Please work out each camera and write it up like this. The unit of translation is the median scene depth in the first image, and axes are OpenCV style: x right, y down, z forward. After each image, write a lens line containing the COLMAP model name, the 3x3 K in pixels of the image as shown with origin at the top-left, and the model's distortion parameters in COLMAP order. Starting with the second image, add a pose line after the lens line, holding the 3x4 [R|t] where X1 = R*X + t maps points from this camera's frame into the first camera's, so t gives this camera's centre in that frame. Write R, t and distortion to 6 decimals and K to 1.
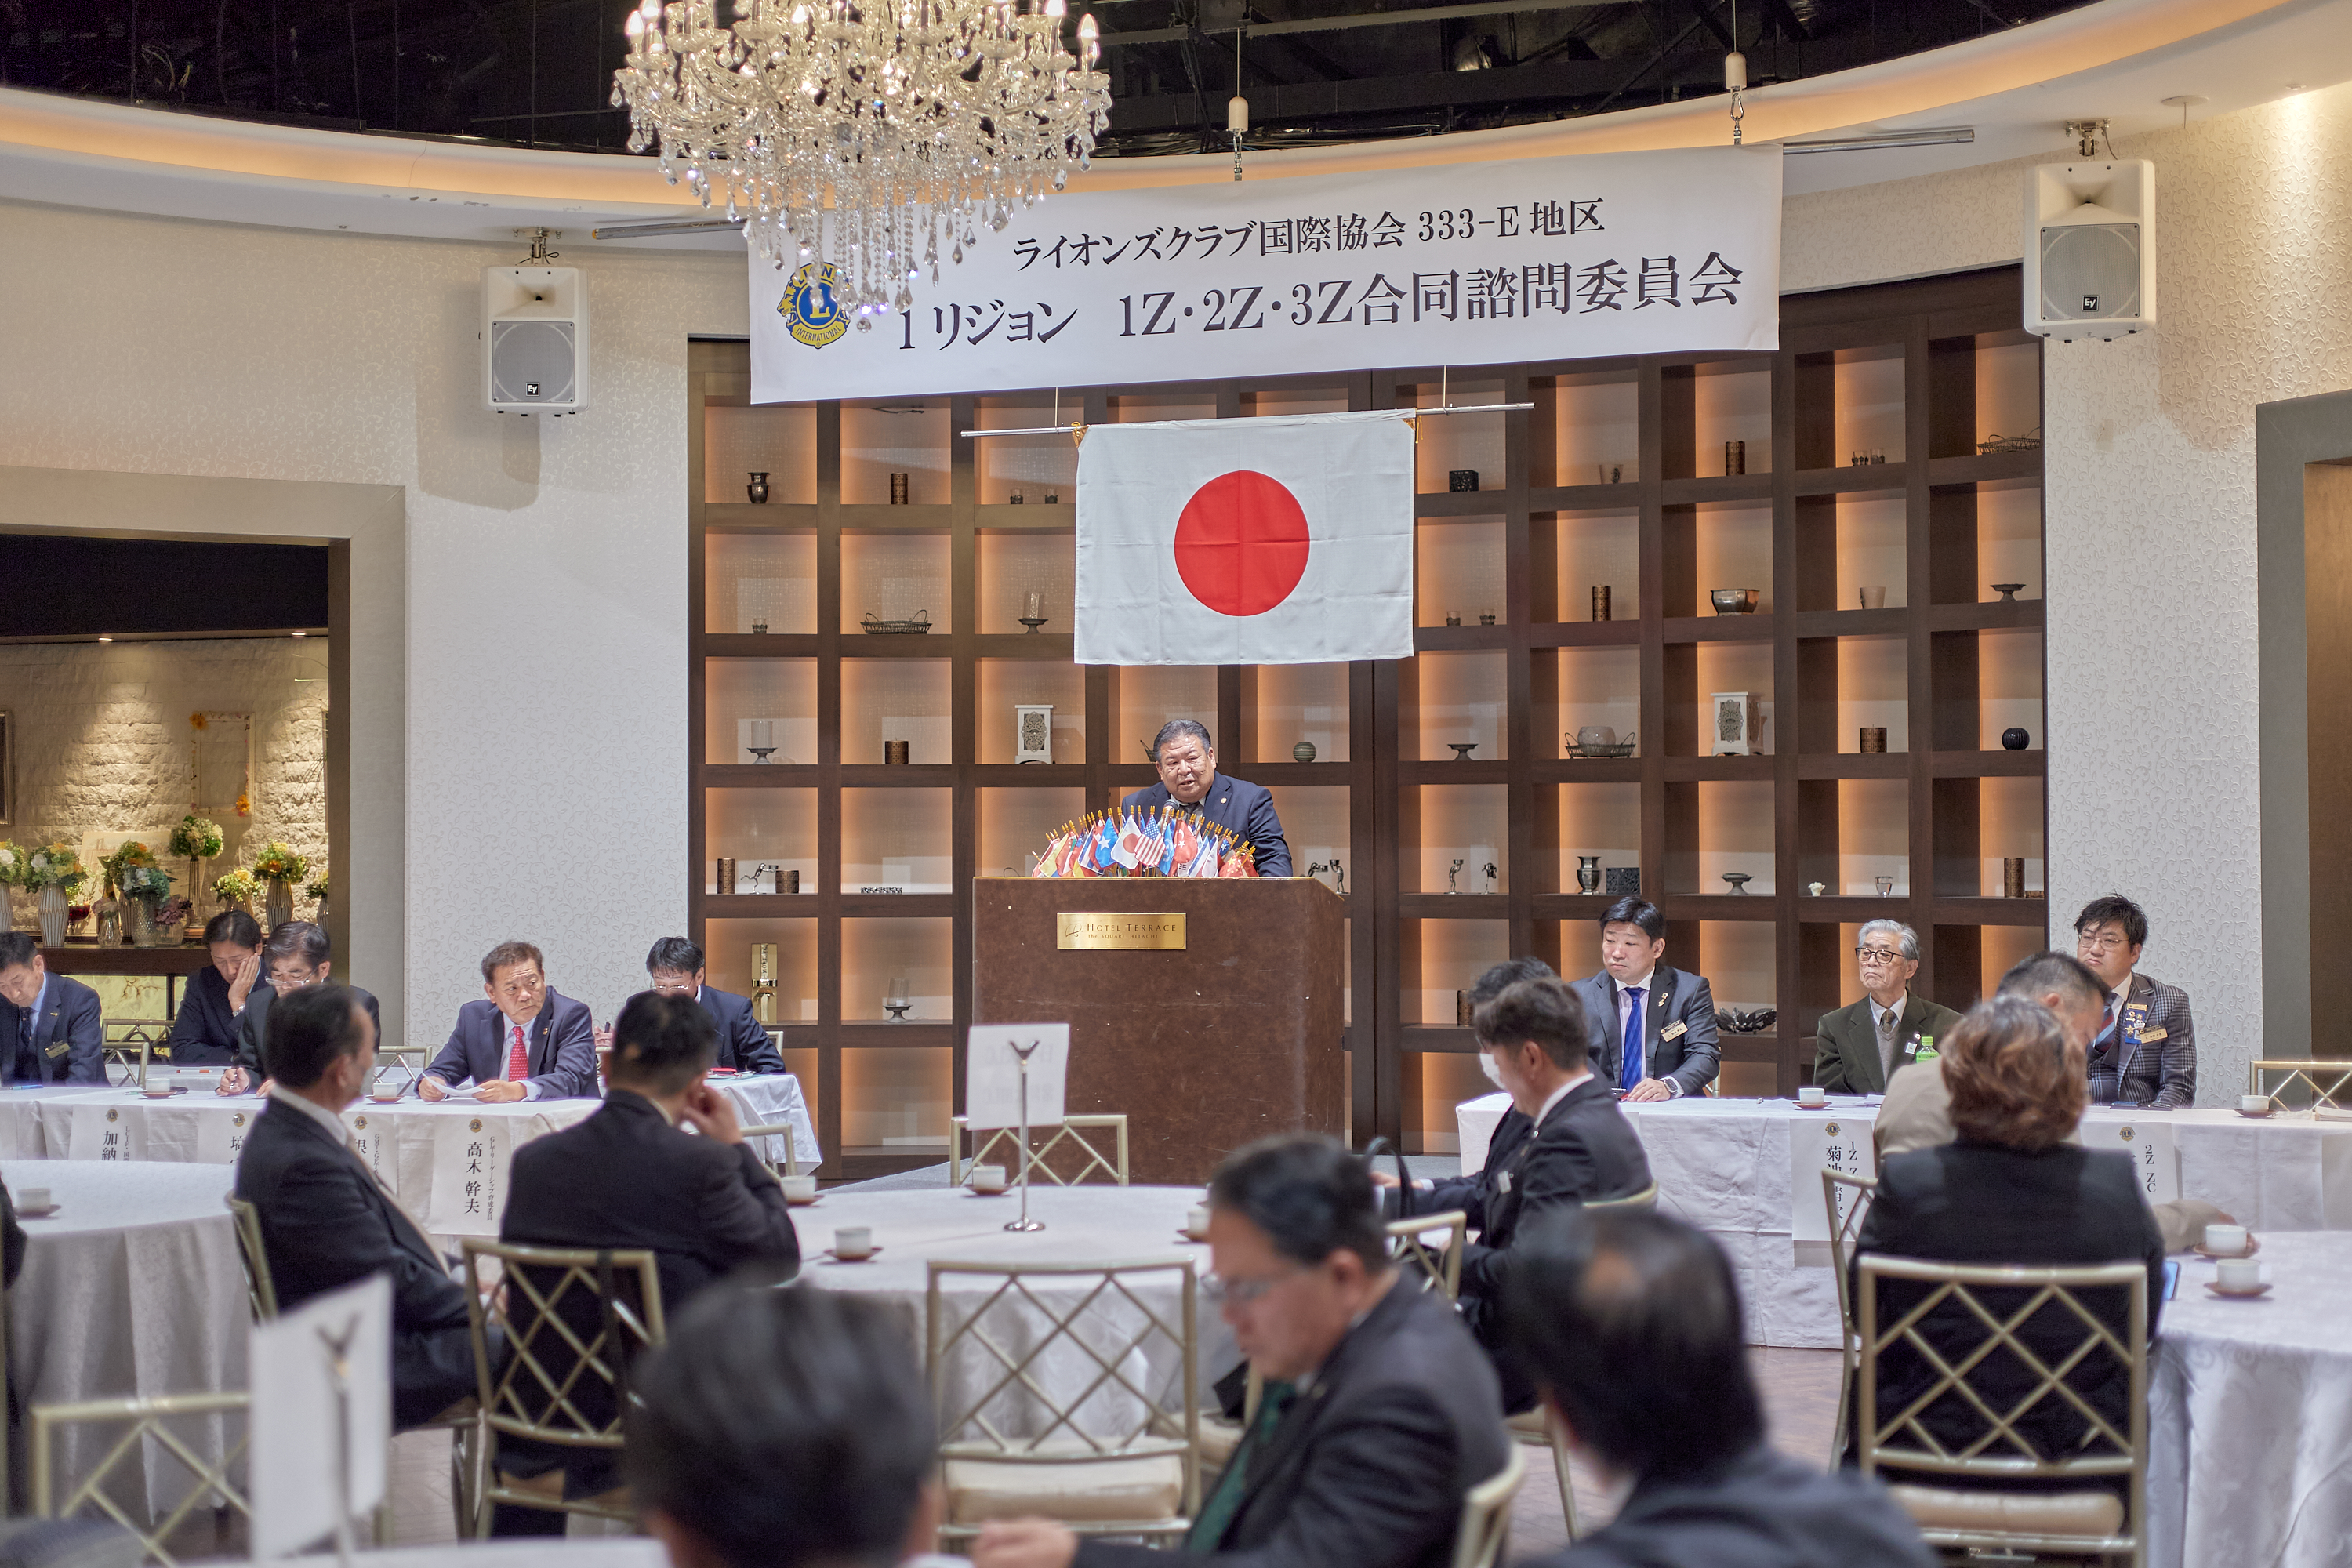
lens RADIAL K [[3318.8, 0, 1157.5], [0, 3318.8, 785.0], [0, 0, 1]] dist [0.062467, -0.245246]
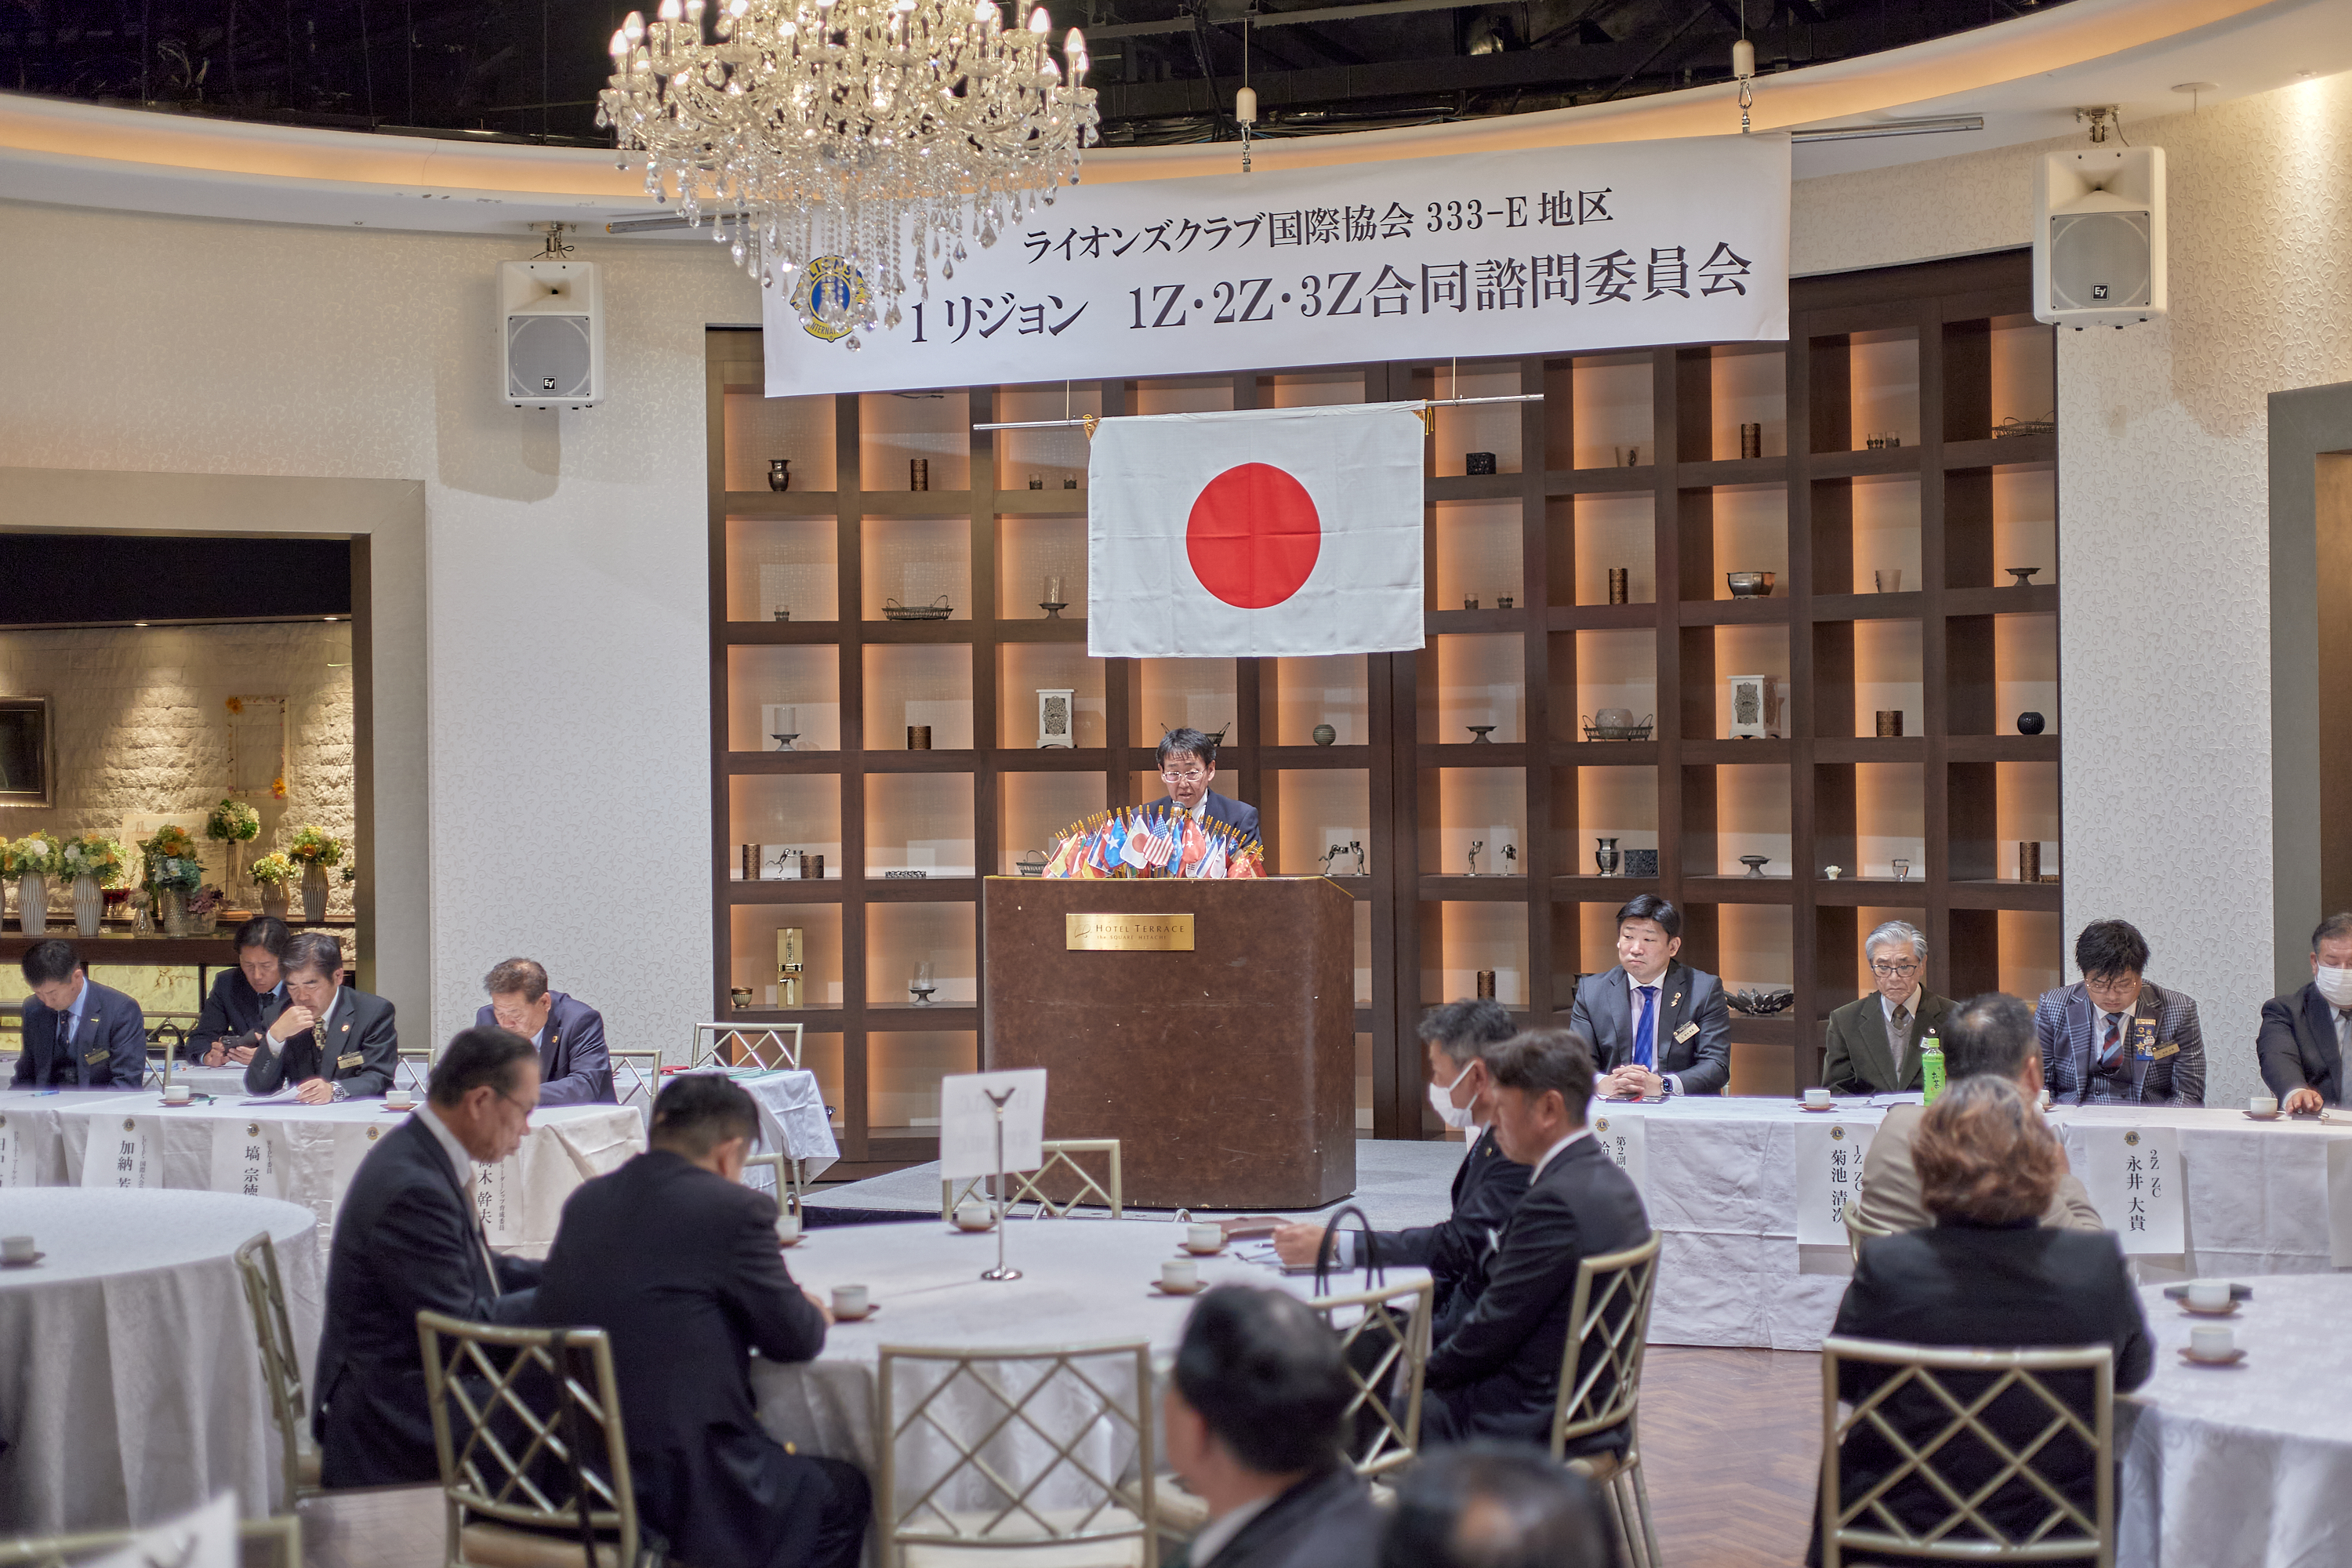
lens RADIAL K [[3262.6, 0, 1176.0], [0, 3262.6, 784.0], [0, 0, 1]] dist [0.064048, -0.256125]
pose [[0.999865, -0.007906, -0.014375, 0.015668], [0.008229, 0.999712, 0.022541, -0.020378], [0.014193, -0.022656, 0.999643, 0.014488]]
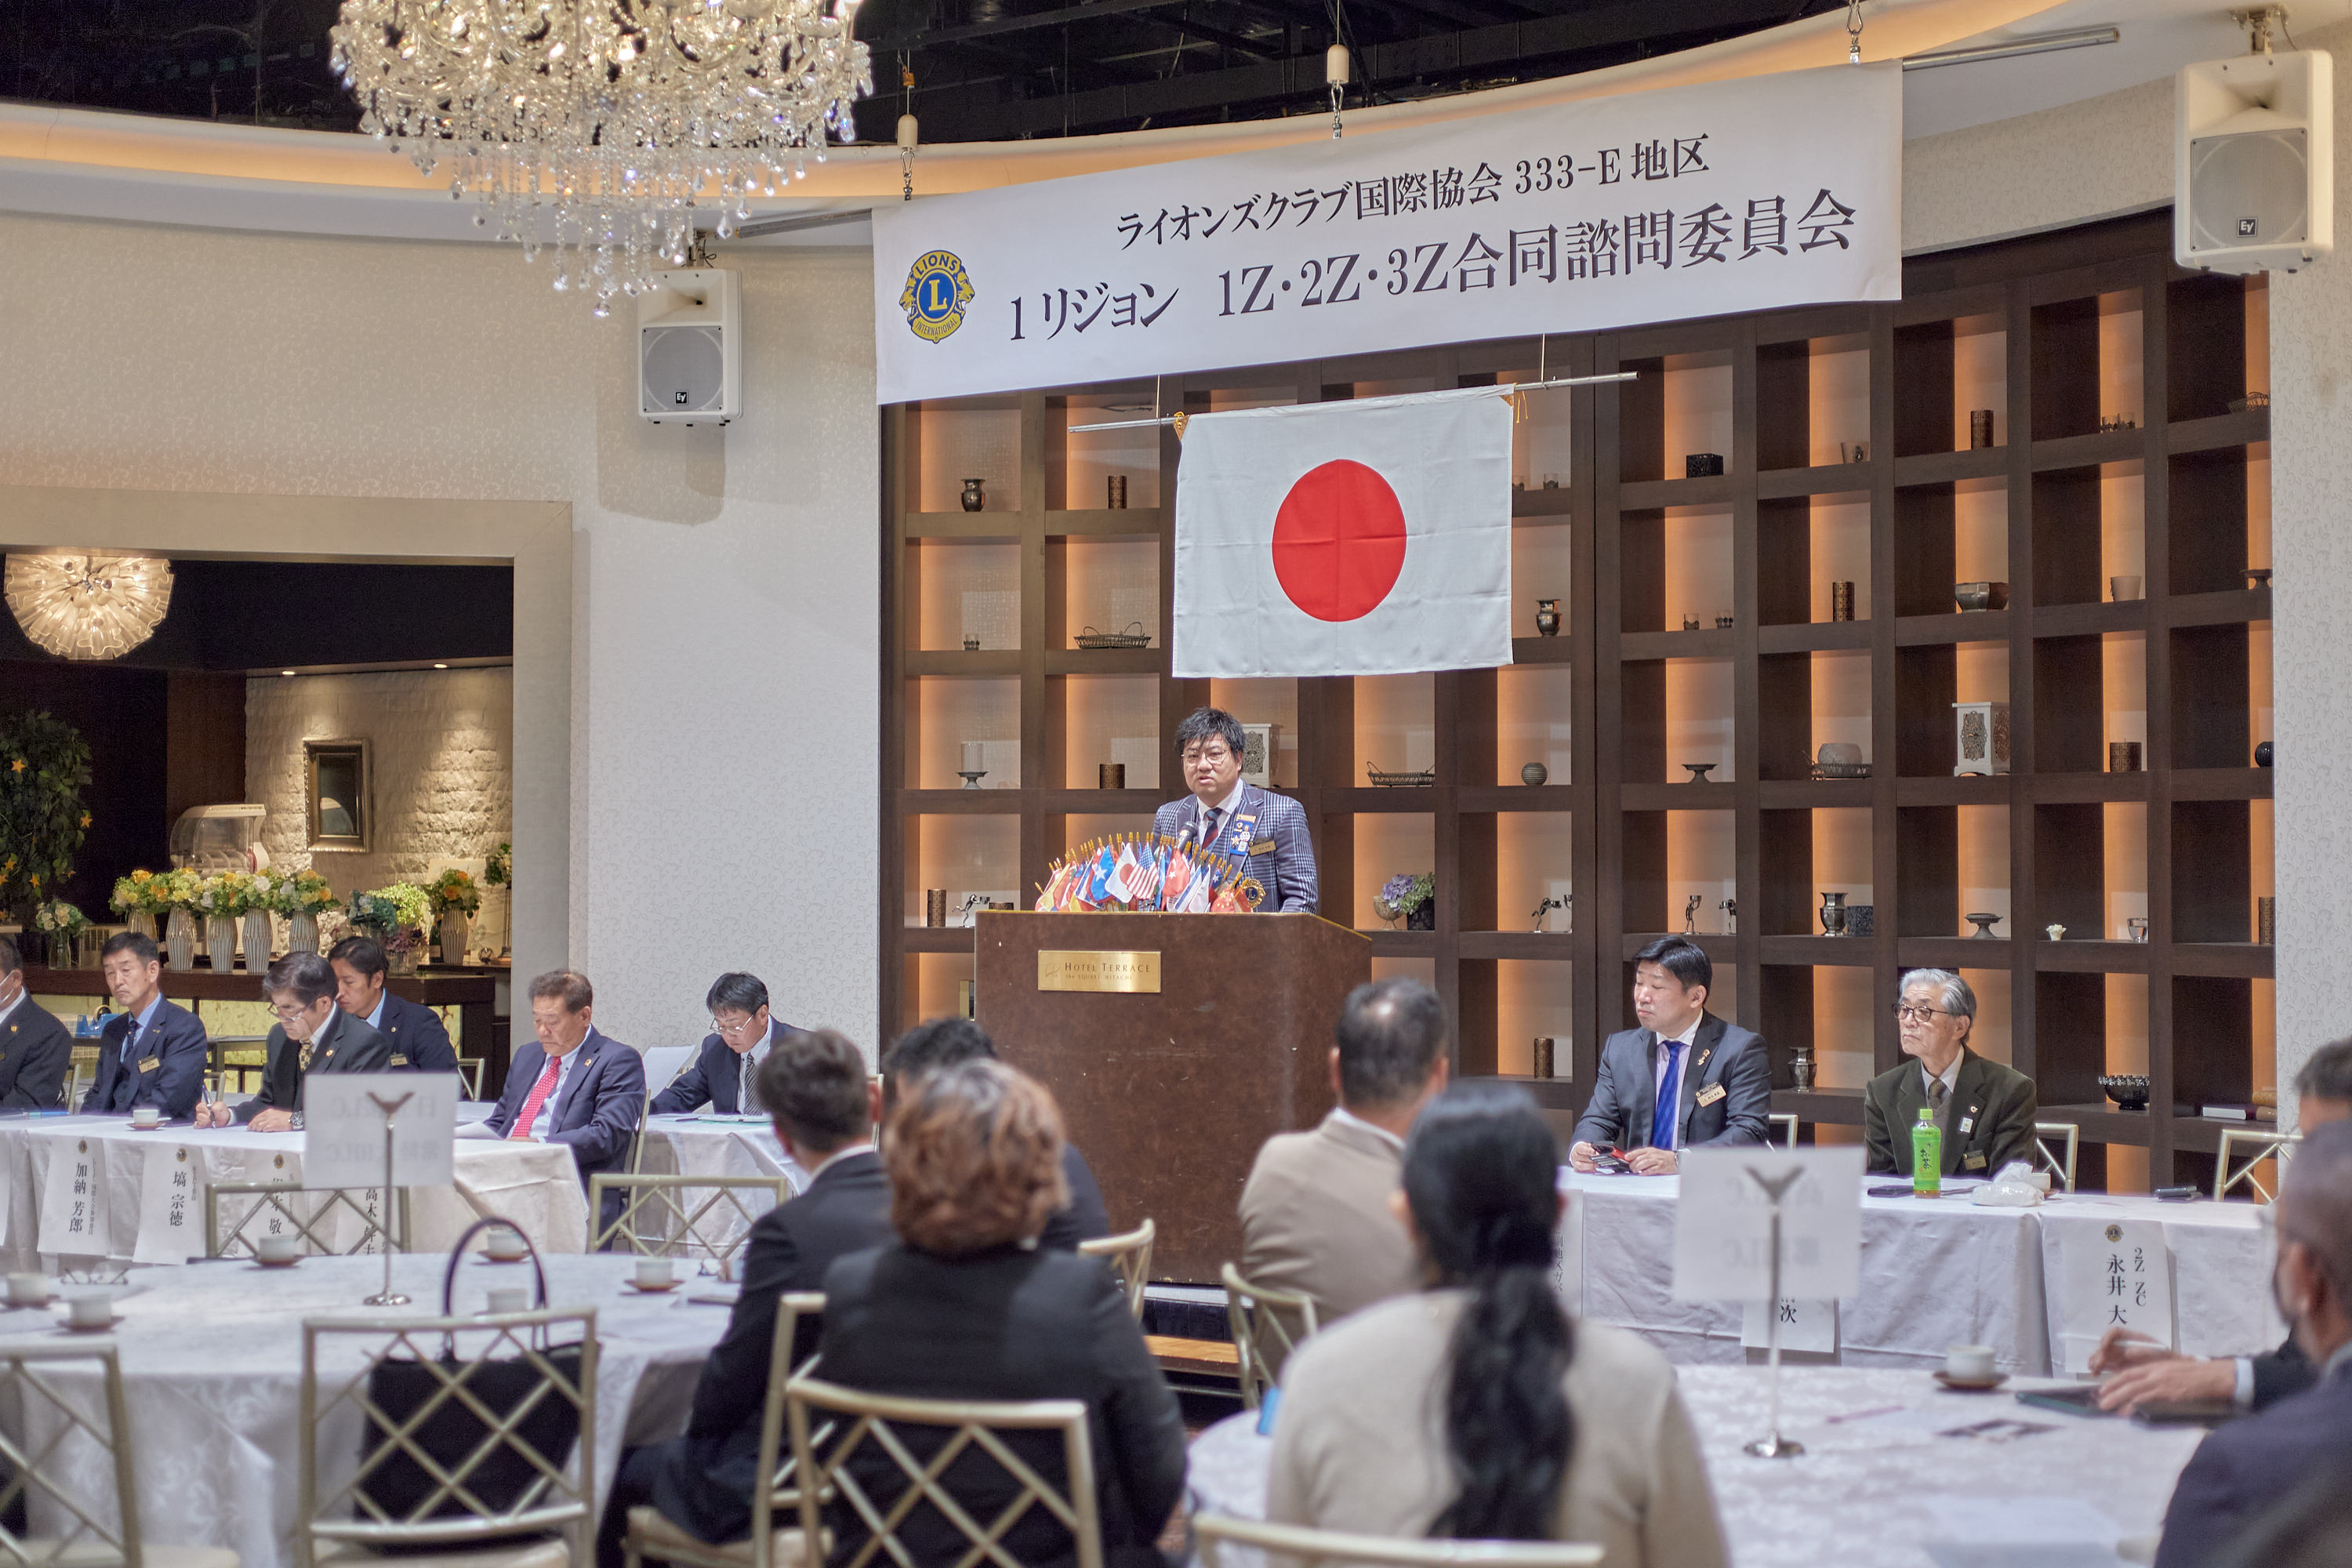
lens RADIAL K [[3438.8, 0, 1176.0], [0, 3438.8, 784.0], [0, 0, 1]] dist [0.067882, -0.261137]
pose [[0.961441, -0.002755, -0.274999, 0.238863], [0.000160, 0.999955, -0.009460, 0.001747], [0.275012, 0.009051, 0.961398, 0.094422]]
